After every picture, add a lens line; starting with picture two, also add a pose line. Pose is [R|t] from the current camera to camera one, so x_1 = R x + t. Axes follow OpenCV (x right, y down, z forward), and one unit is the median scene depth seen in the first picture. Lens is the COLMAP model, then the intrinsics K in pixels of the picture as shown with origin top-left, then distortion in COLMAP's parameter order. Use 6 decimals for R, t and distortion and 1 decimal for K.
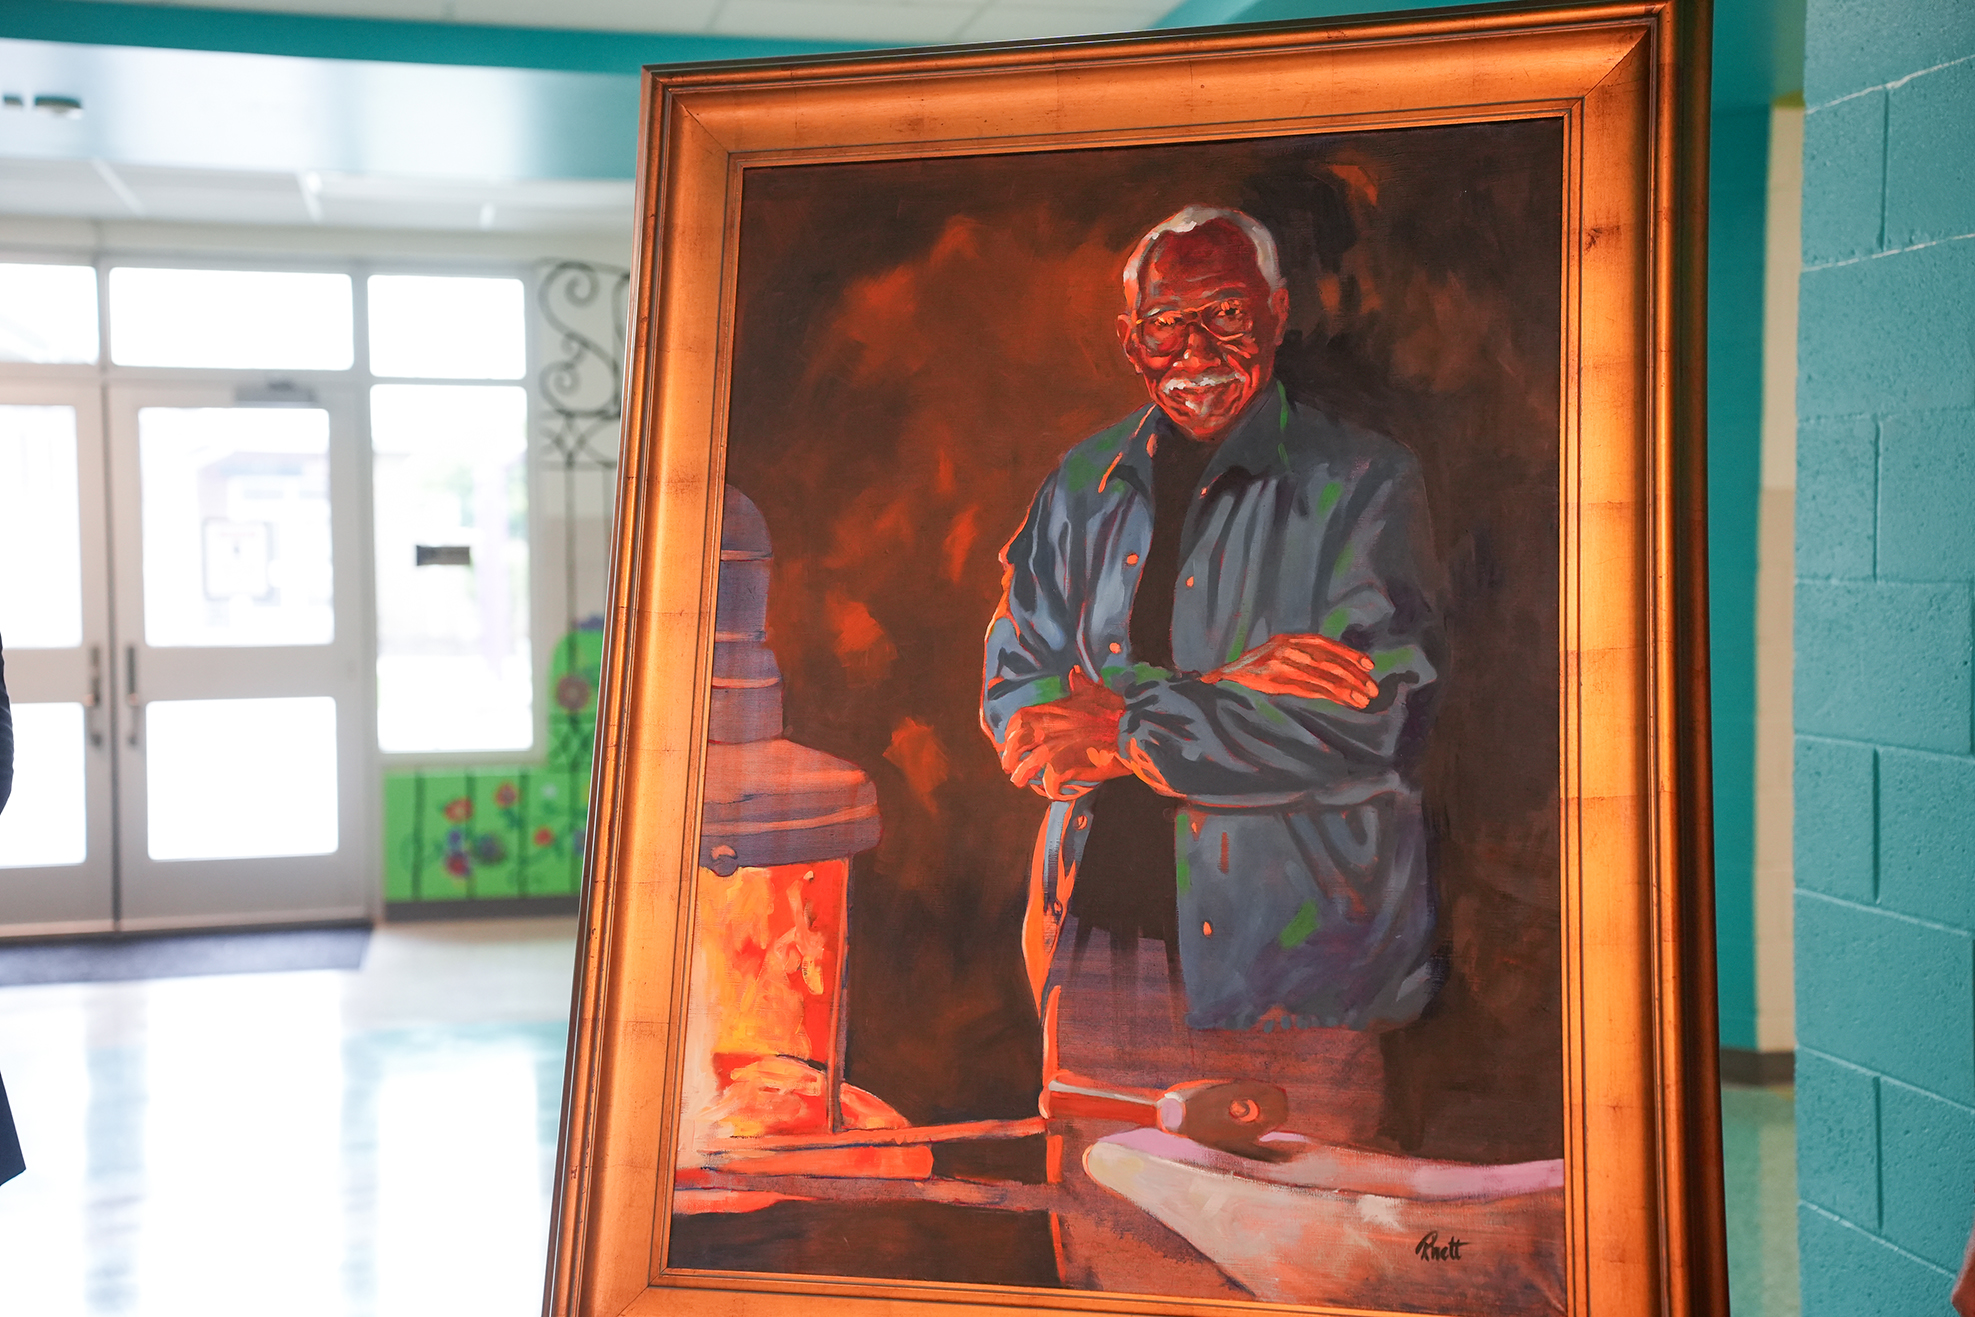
lens RADIAL K [[2577.0, 0, 1002.8], [0, 2577.0, 653.2], [0, 0, 1]] dist [0.202005, 0.000000]
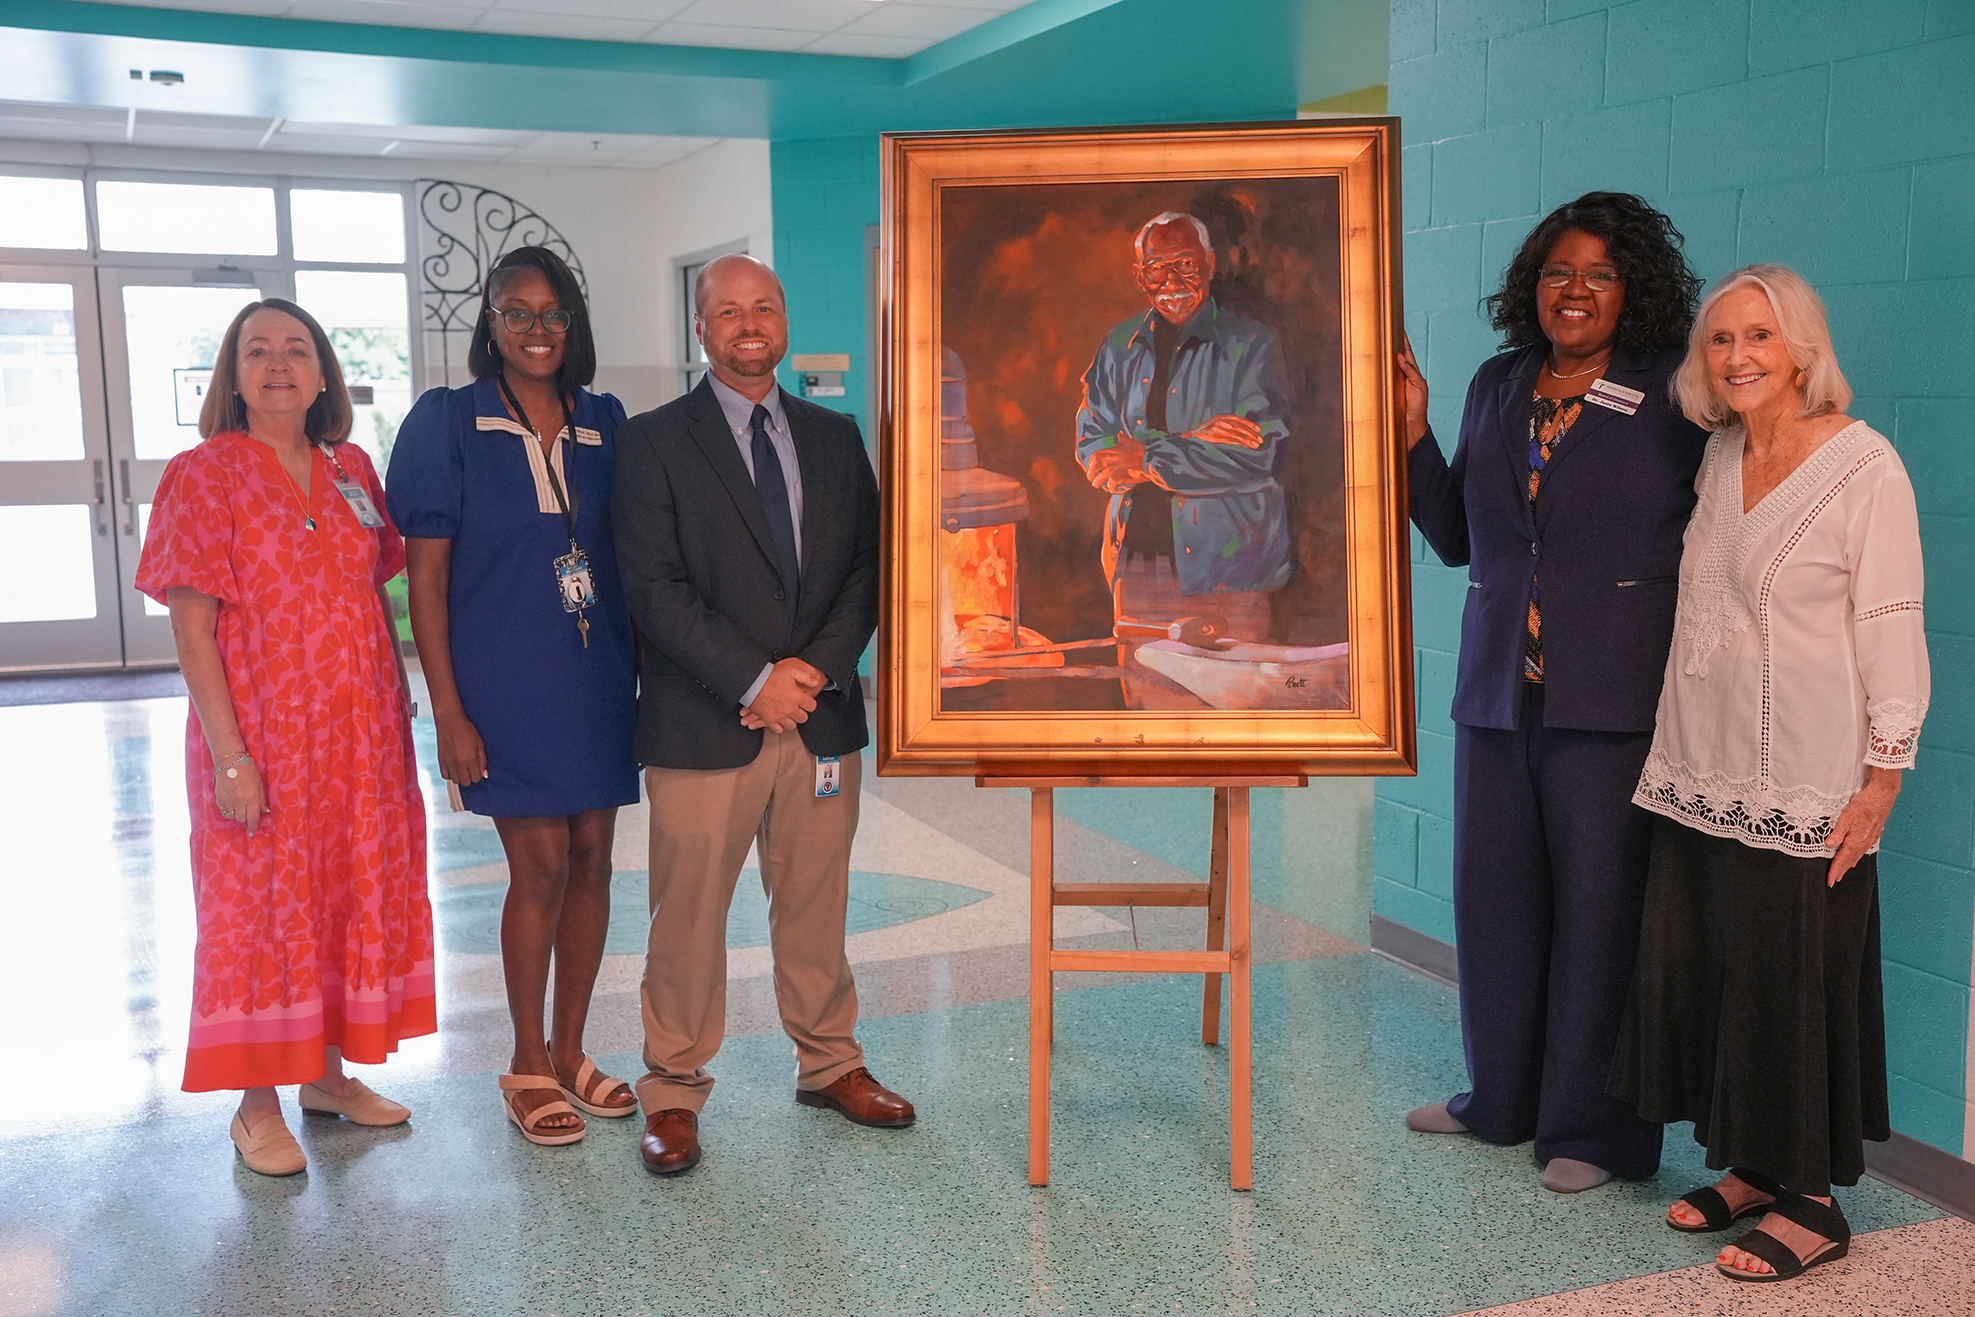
lens RADIAL K [[2041.4, 0, 994.2], [0, 2041.4, 662.4], [0, 0, 1]] dist [0.068901, 0.000000]
pose [[0.982444, -0.023886, 0.185023, -0.393842], [0.007632, 0.996085, 0.088066, 0.046146], [-0.186402, -0.085108, 0.978780, -0.653391]]
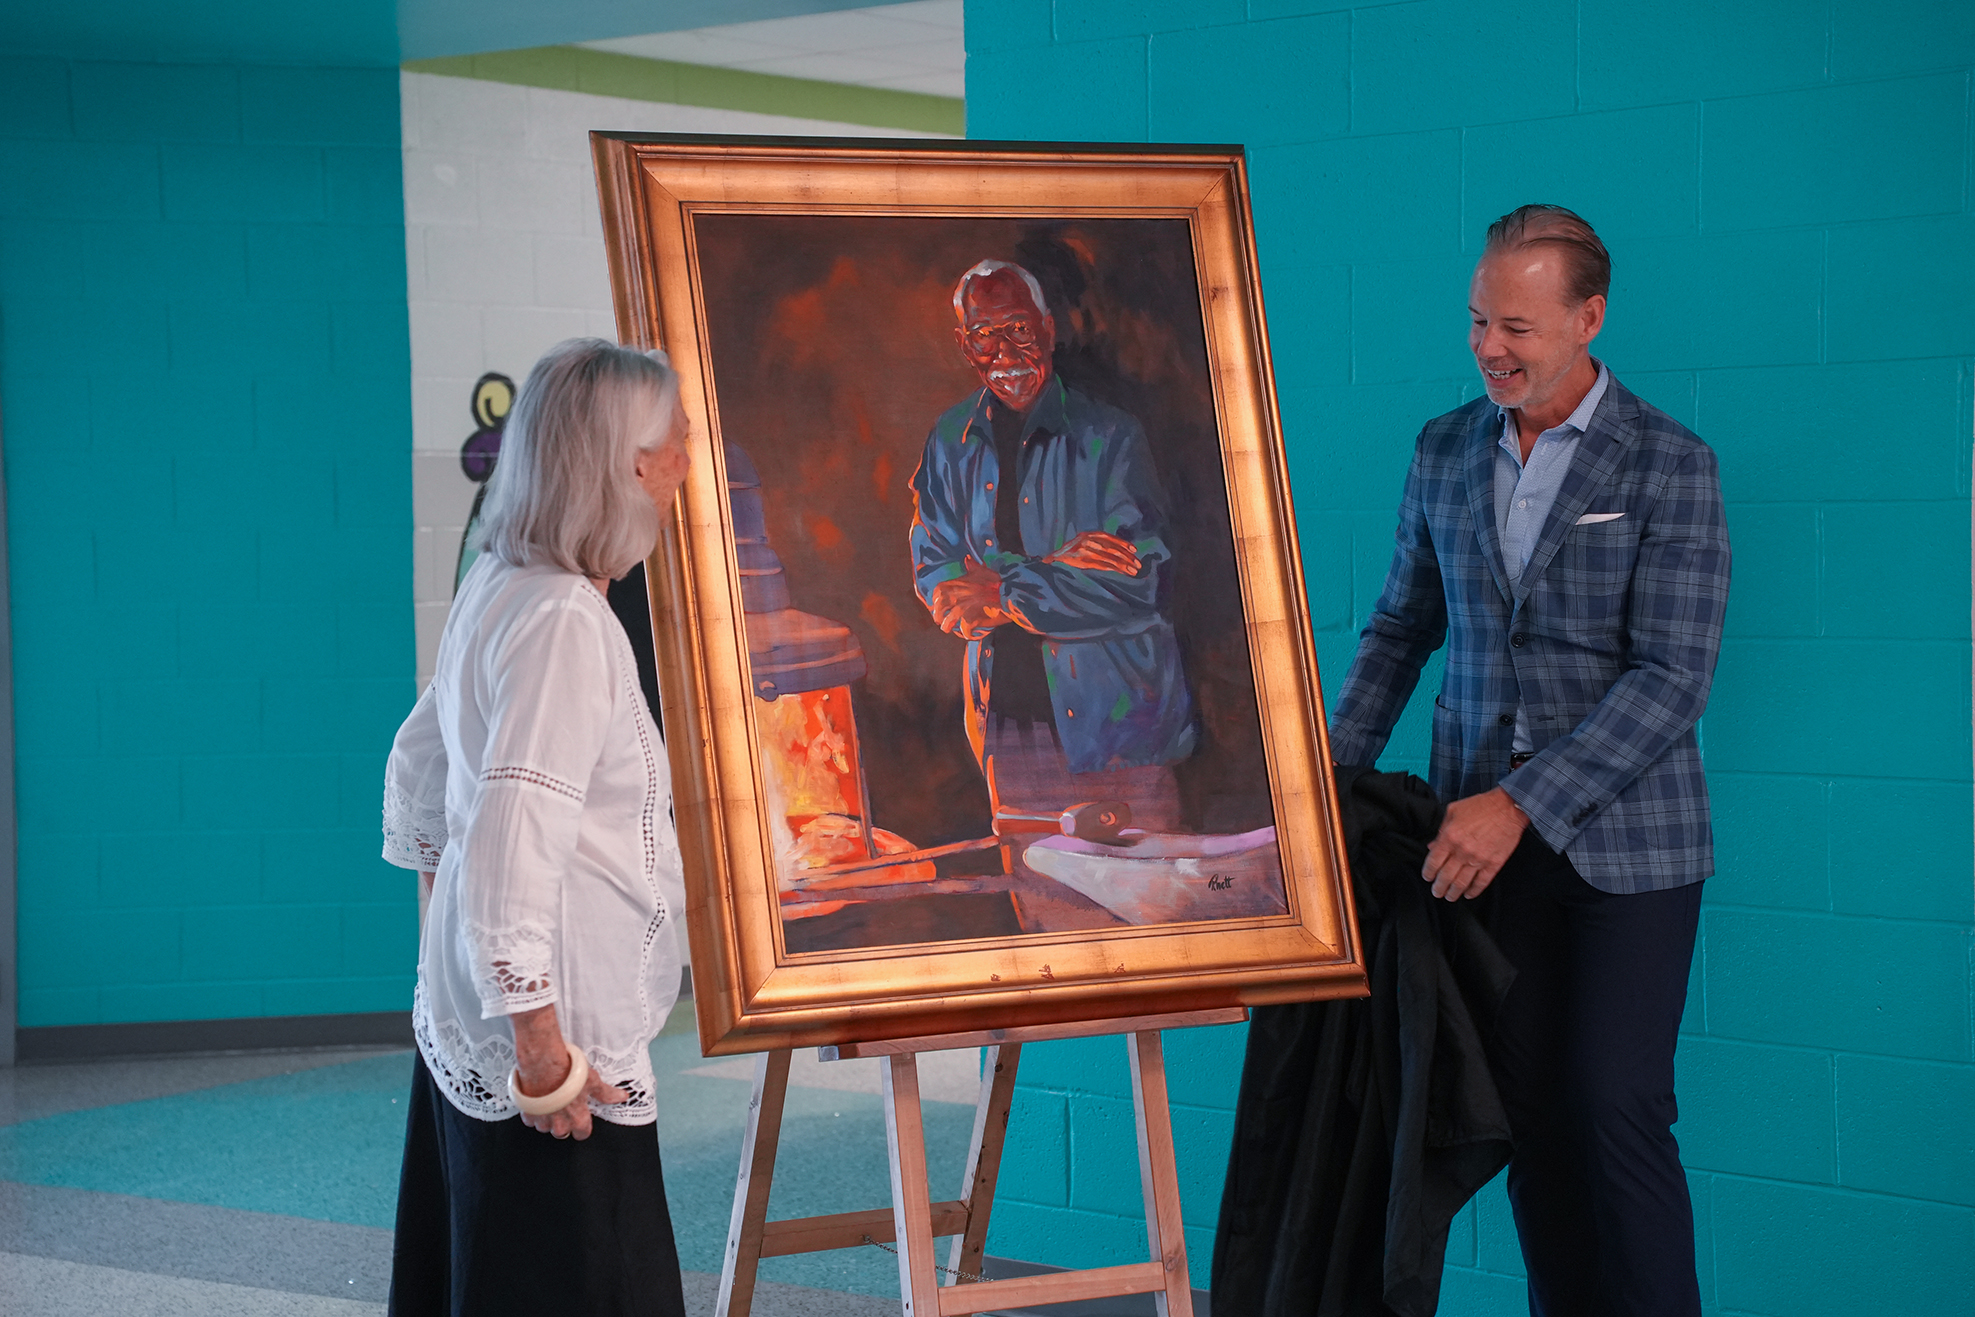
lens RADIAL K [[3663.1, 0, 994.0], [0, 3663.1, 665.4], [0, 0, 1]] dist [0.465963, 0.000000]
pose [[0.771098, -0.033224, 0.635849, -1.376799], [0.037598, 0.999271, 0.006618, 0.057908], [-0.635606, 0.018803, 0.771785, -0.720776]]
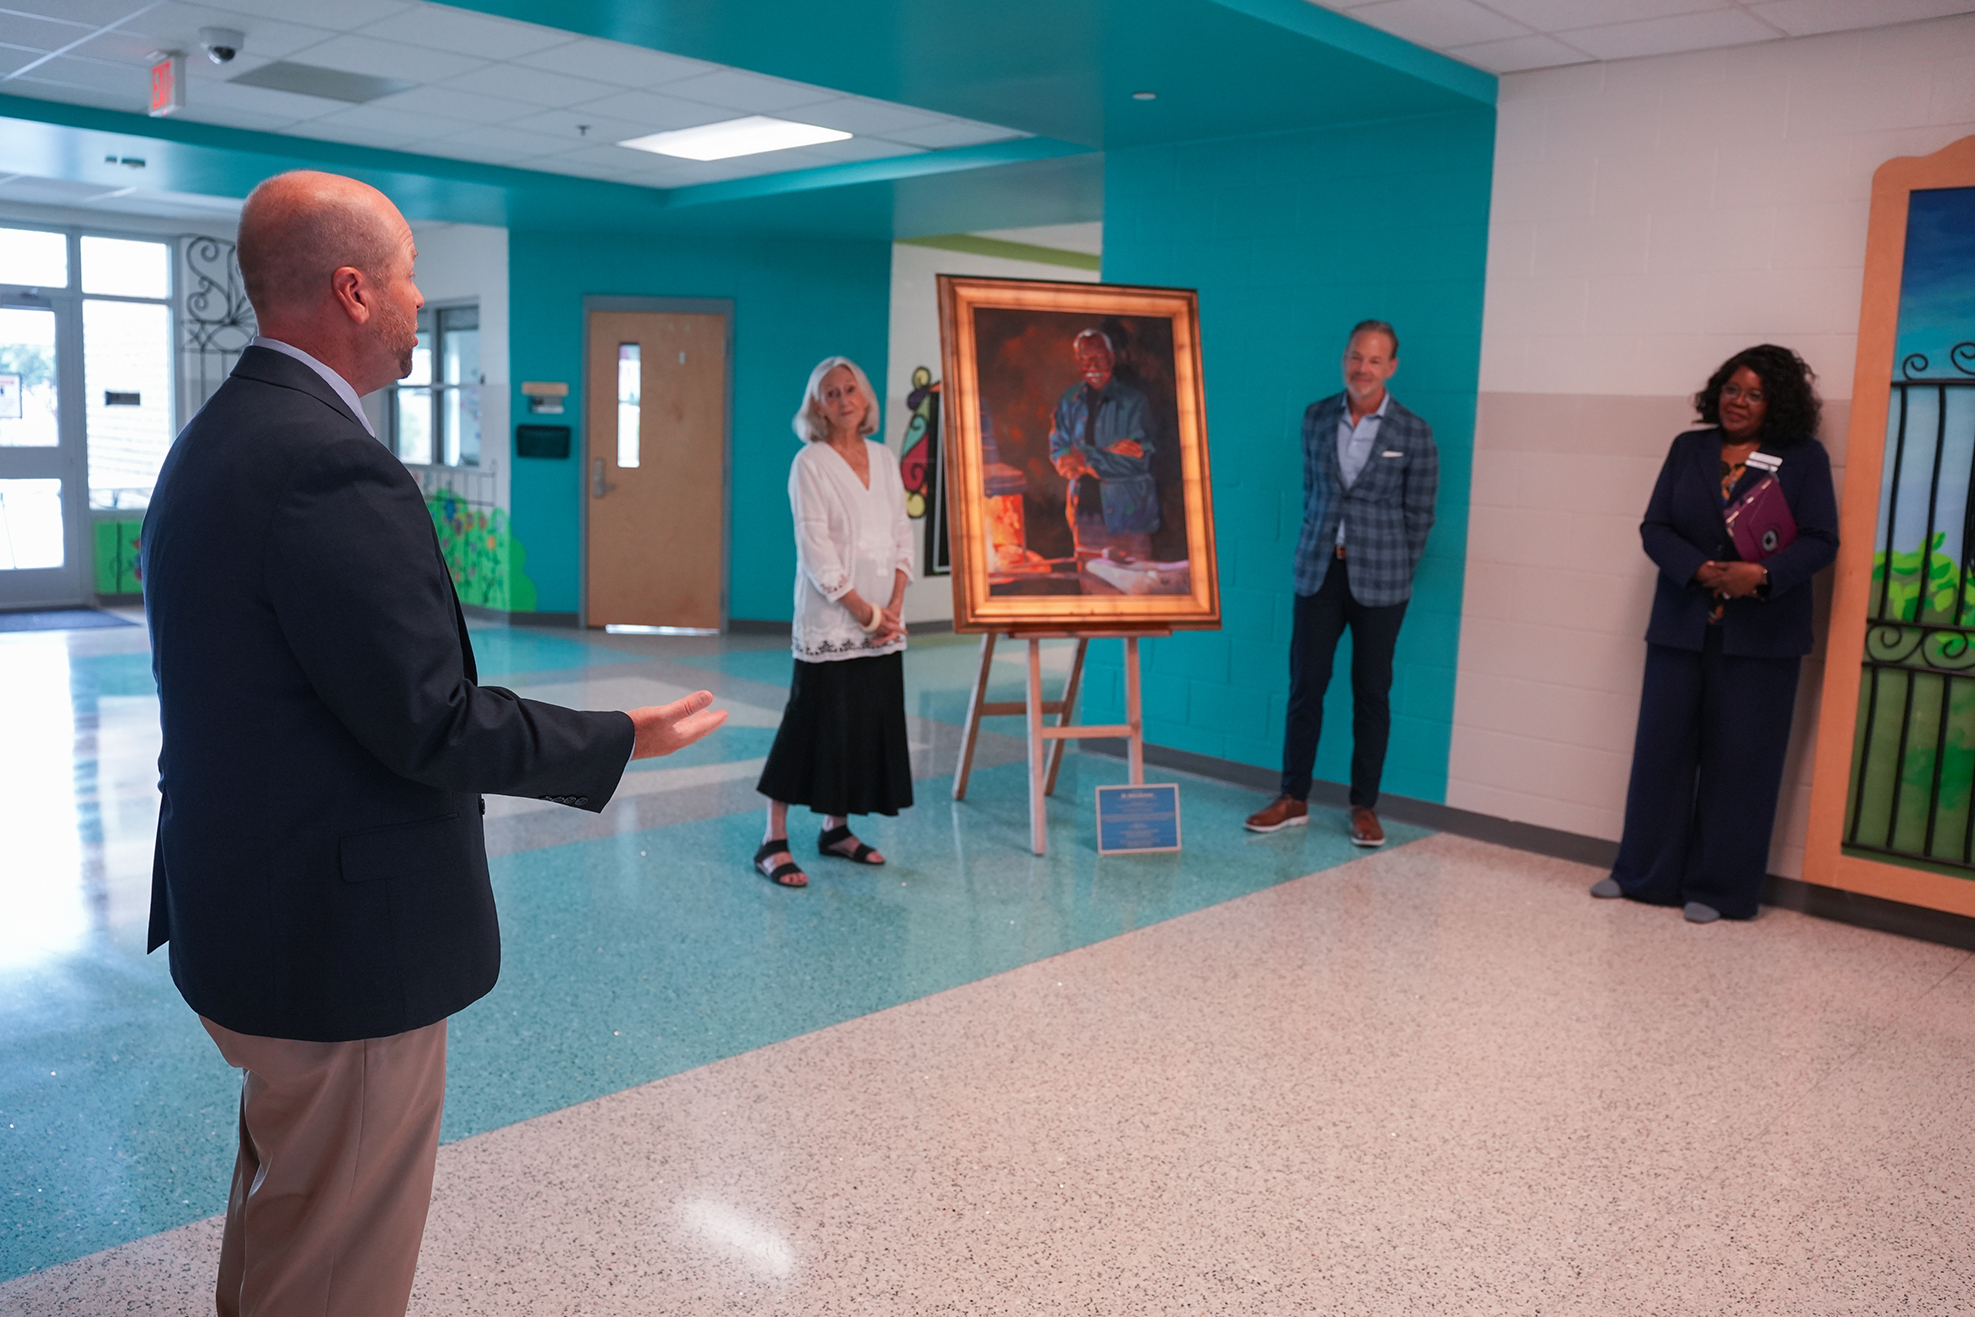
lens RADIAL K [[1600.2, 0, 989.5], [0, 1600.2, 652.7], [0, 0, 1]] dist [-0.103124, 0.080142]
pose [[0.835484, -0.039203, 0.548115, -1.432099], [-0.018761, 0.994835, 0.099752, 0.078938], [-0.549195, -0.093624, 0.830433, -0.986057]]
